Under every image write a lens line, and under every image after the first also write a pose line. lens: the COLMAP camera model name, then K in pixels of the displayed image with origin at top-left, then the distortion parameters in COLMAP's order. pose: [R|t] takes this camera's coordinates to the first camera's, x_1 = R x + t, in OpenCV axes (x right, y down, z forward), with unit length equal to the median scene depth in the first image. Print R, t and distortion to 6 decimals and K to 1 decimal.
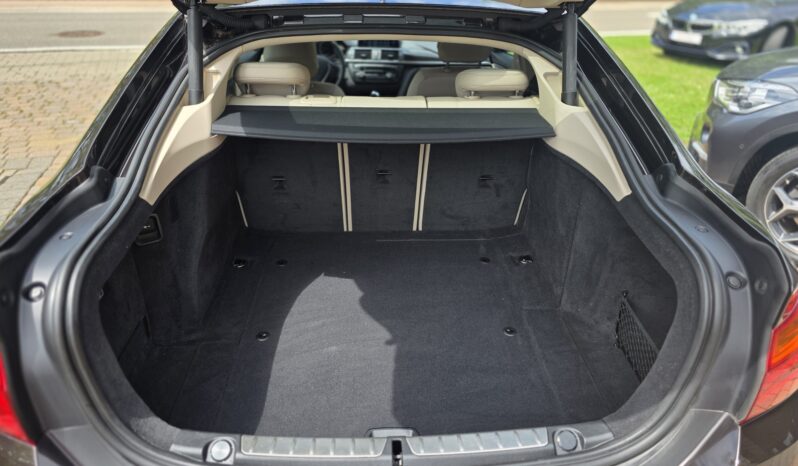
lens RADIAL K [[538.5, 0, 403.0], [0, 538.5, 229.6], [0, 0, 1]] dist [0.045744, -0.036371]
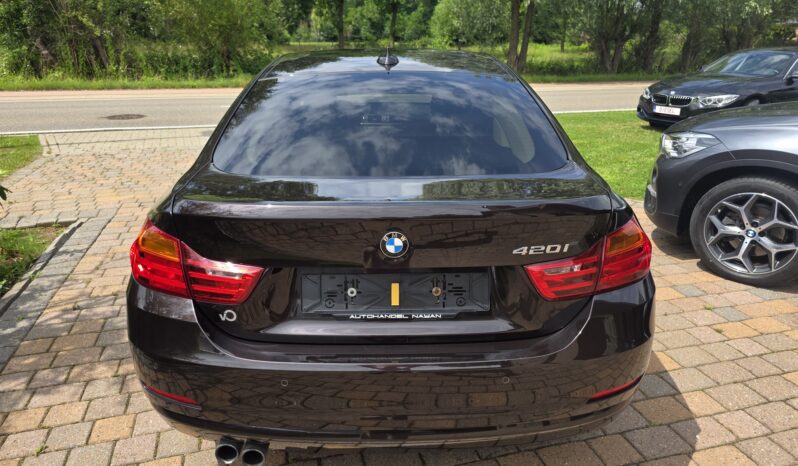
lens RADIAL K [[539.7, 0, 396.1], [0, 539.7, 233.0], [0, 0, 1]] dist [0.048073, -0.044830]
pose [[0.999379, -0.007925, -0.034345, 0.015382], [0.003143, 0.990548, -0.137132, 0.099961], [0.035107, 0.136939, 0.989957, -0.182151]]
